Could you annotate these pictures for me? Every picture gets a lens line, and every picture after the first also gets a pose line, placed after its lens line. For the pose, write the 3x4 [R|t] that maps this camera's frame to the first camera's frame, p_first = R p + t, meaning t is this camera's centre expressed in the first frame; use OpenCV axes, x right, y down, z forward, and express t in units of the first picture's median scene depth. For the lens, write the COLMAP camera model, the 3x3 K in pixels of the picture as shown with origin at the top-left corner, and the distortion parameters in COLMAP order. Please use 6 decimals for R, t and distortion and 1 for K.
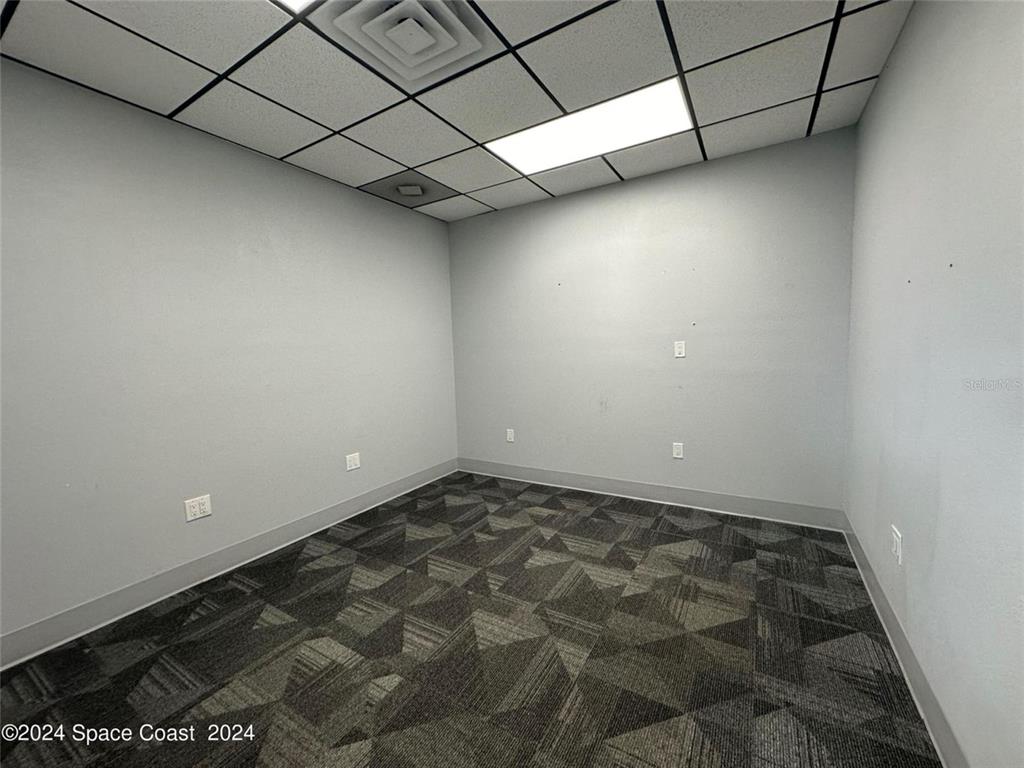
lens RADIAL K [[405.9, 0, 508.7], [0, 405.9, 389.6], [0, 0, 1]] dist [-0.004341, 0.000390]
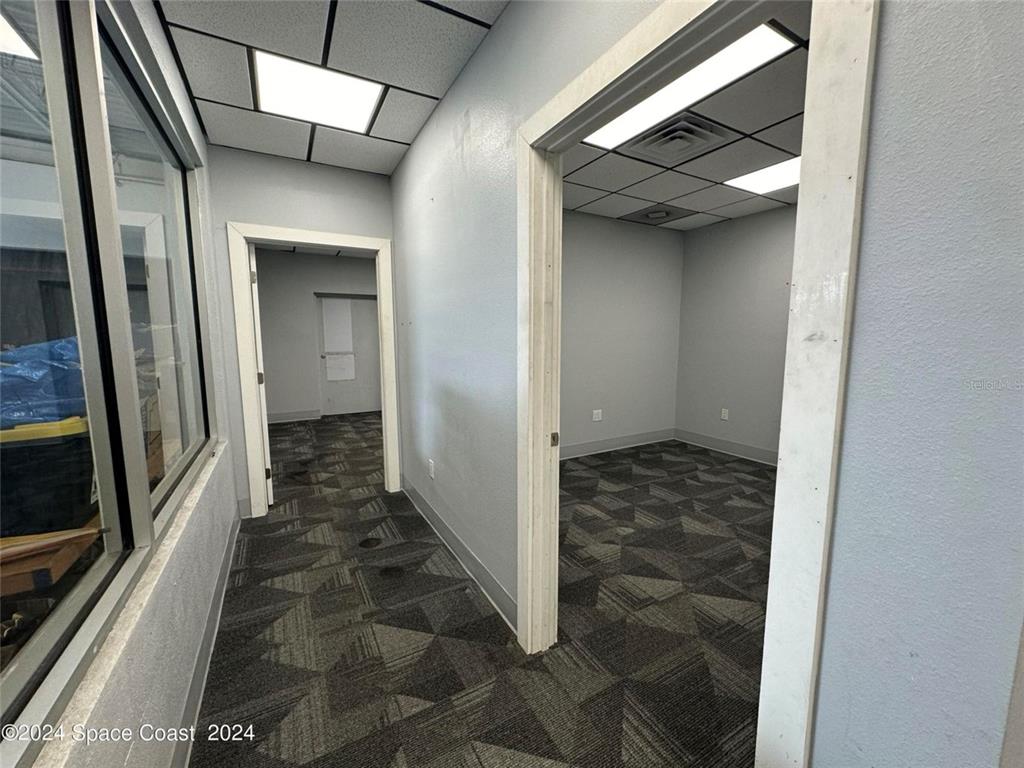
lens RADIAL K [[405.9, 0, 517.0], [0, 405.9, 383.2], [0, 0, 1]] dist [-0.004341, 0.000390]
pose [[0.877979, 0.090370, -0.470092, 0.027354], [-0.078872, 0.995907, 0.044146, 0.029629], [0.472157, -0.001682, 0.881513, -0.424073]]
